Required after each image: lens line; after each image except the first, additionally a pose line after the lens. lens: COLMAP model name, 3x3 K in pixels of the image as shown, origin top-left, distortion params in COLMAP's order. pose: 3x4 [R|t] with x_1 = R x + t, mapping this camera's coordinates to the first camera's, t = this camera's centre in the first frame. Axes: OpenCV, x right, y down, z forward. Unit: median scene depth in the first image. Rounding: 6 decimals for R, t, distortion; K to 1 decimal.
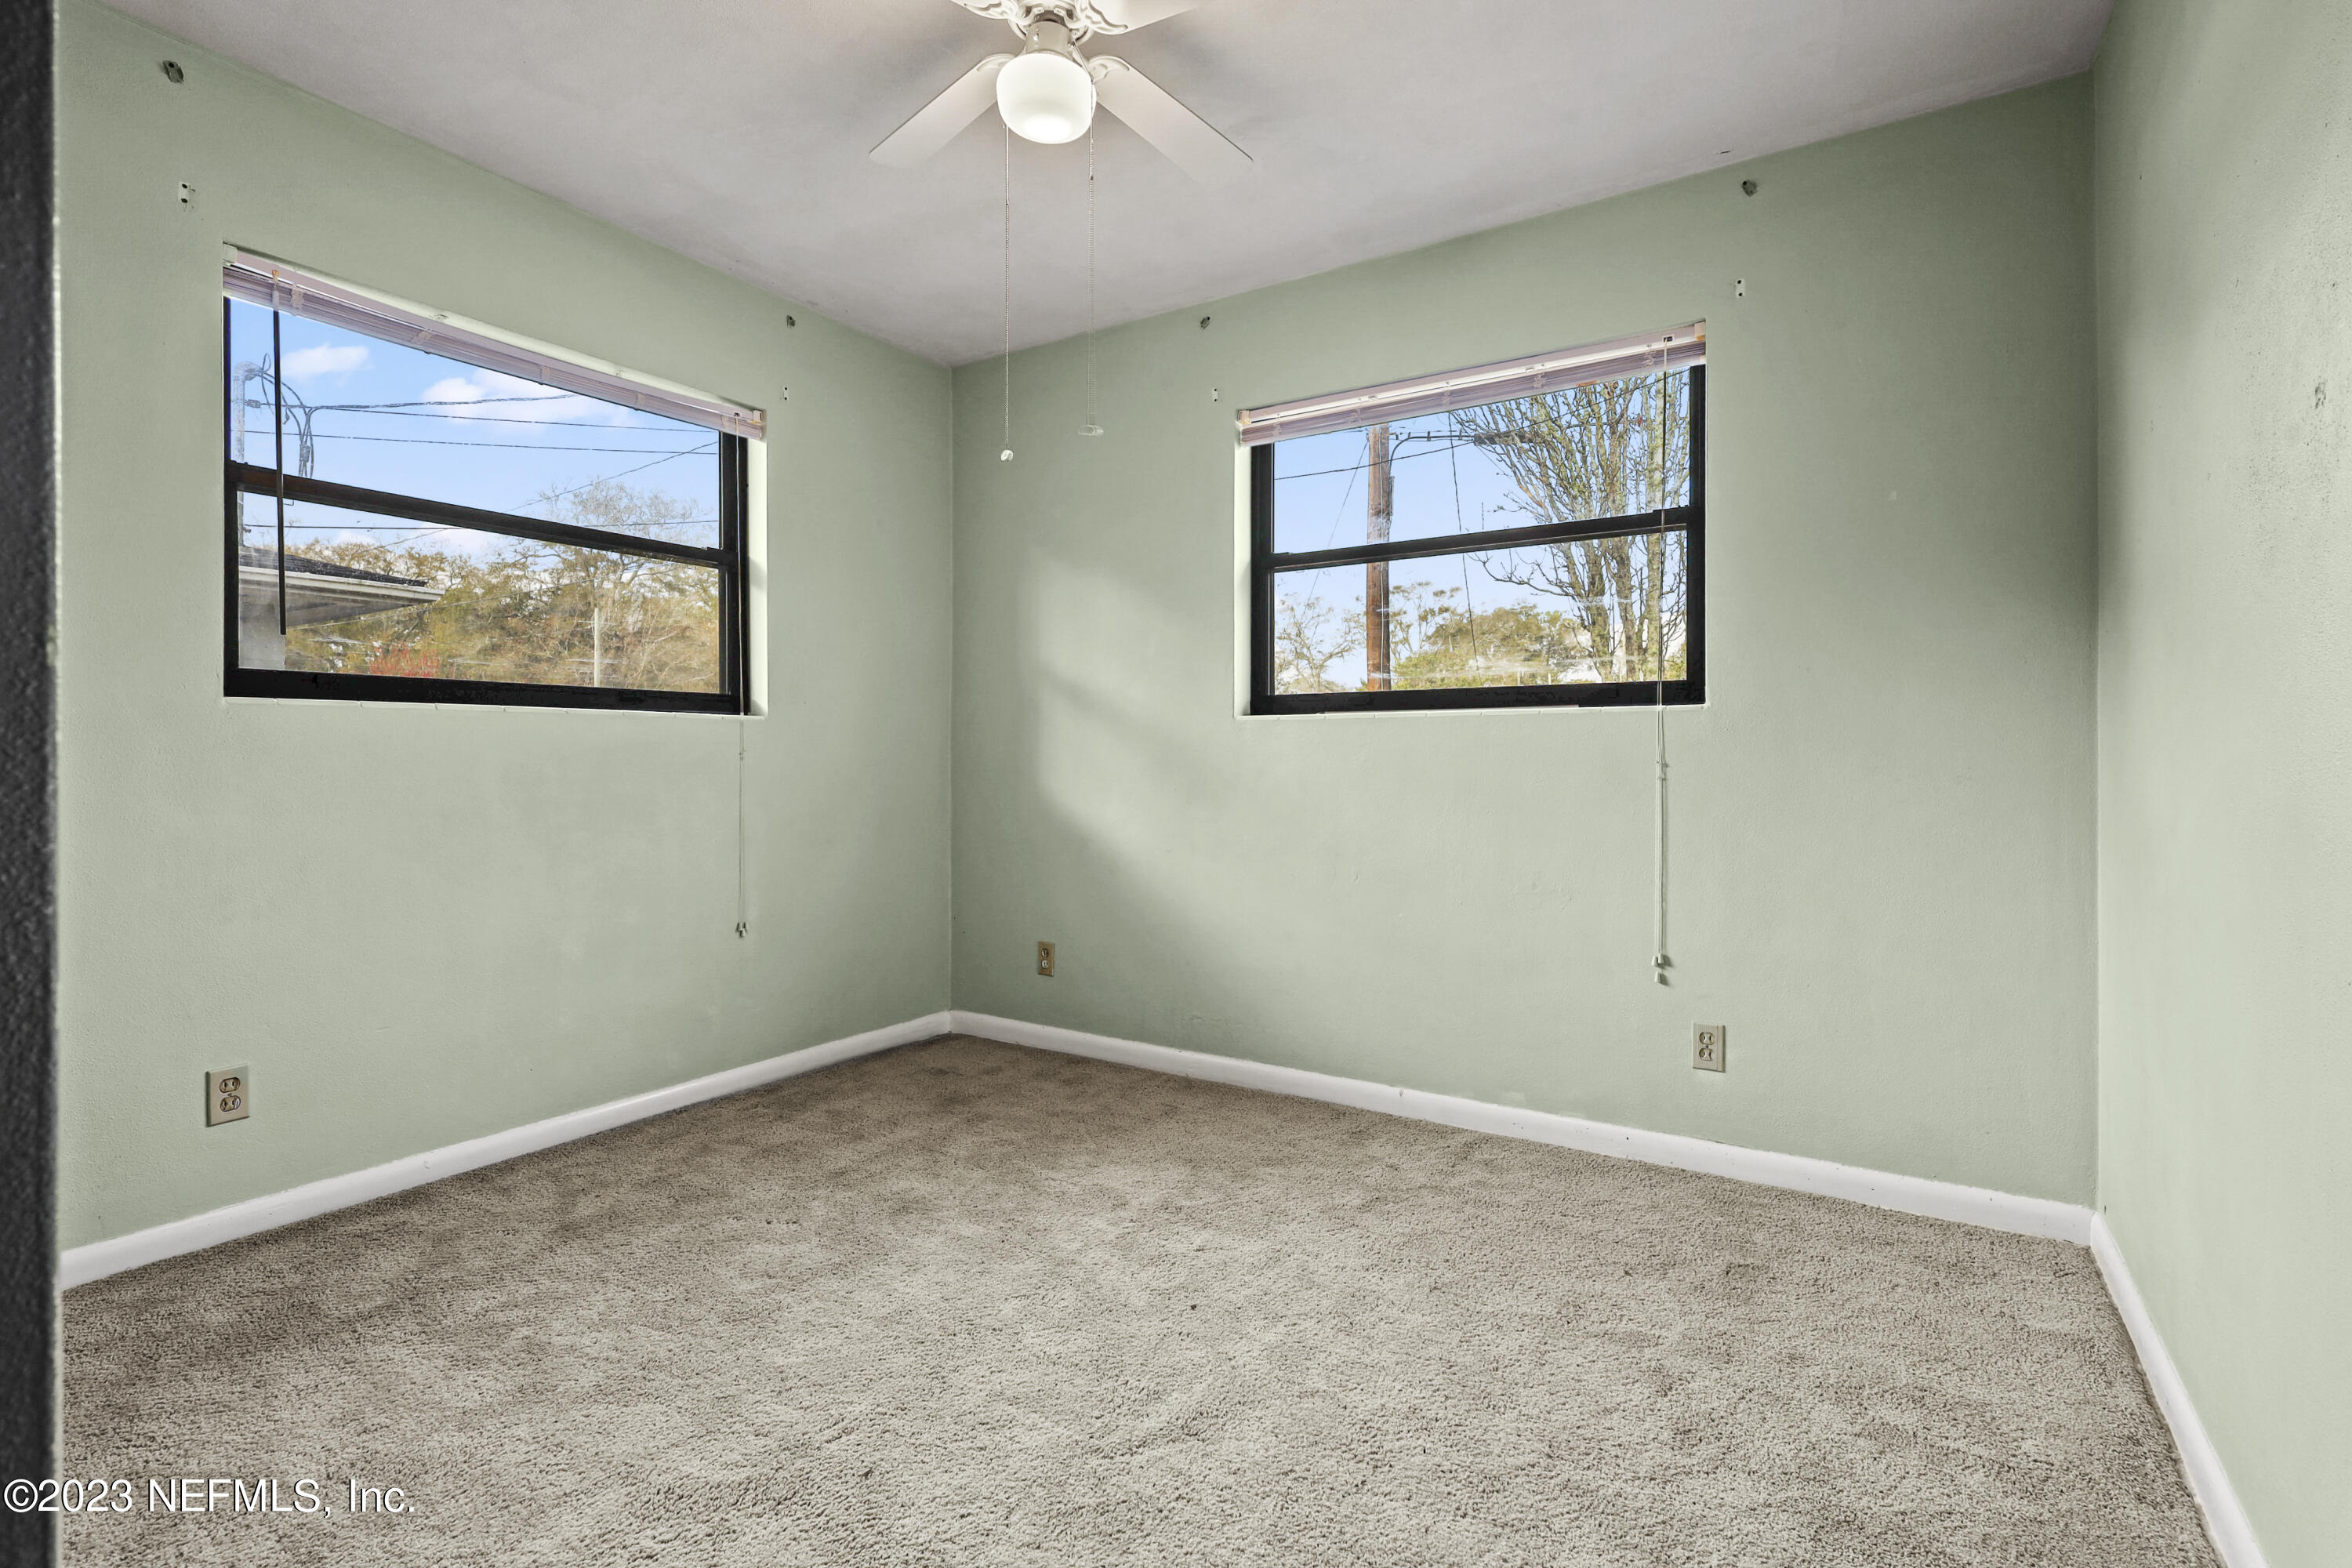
lens RADIAL K [[1106.8, 0, 1173.4], [0, 1106.8, 774.4], [0, 0, 1]] dist [-0.011126, -0.001889]
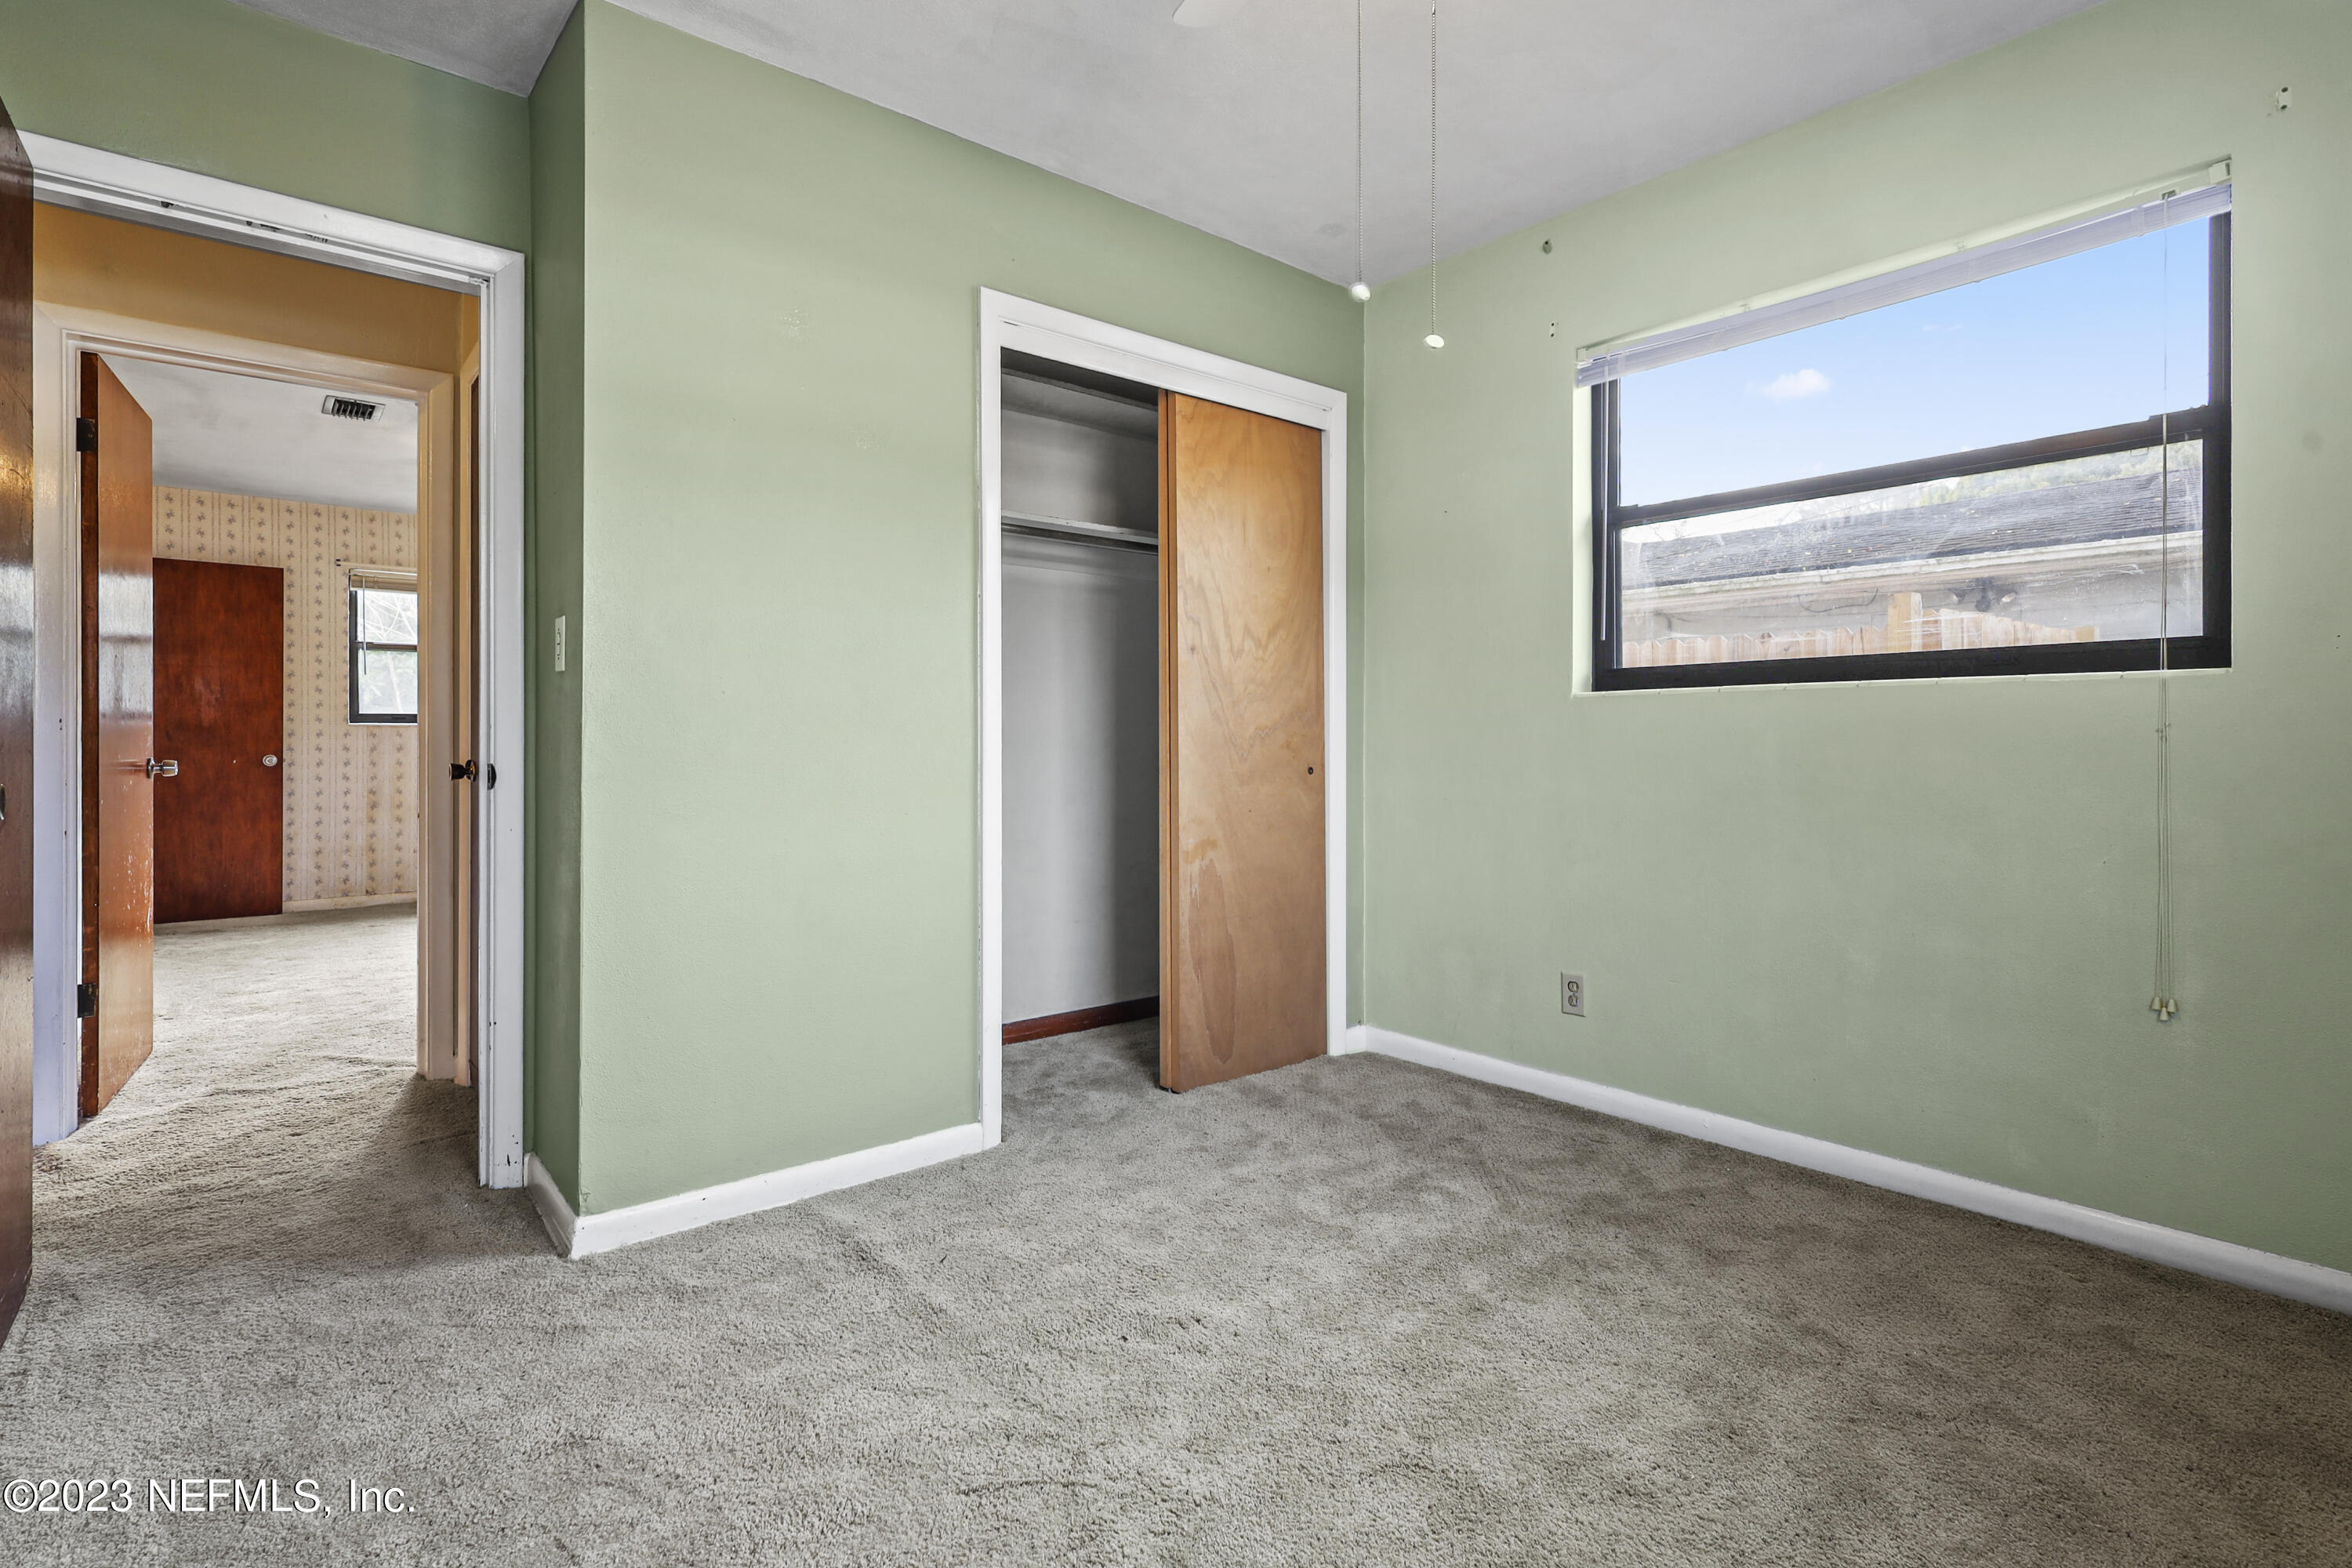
lens RADIAL K [[1106.8, 0, 1173.2], [0, 1106.8, 762.7], [0, 0, 1]] dist [-0.011126, -0.001889]
pose [[-0.310062, 0.014246, -0.950610, 0.463159], [-0.016193, 0.999664, 0.020263, -0.005152], [0.950578, 0.021676, -0.309727, 0.797055]]
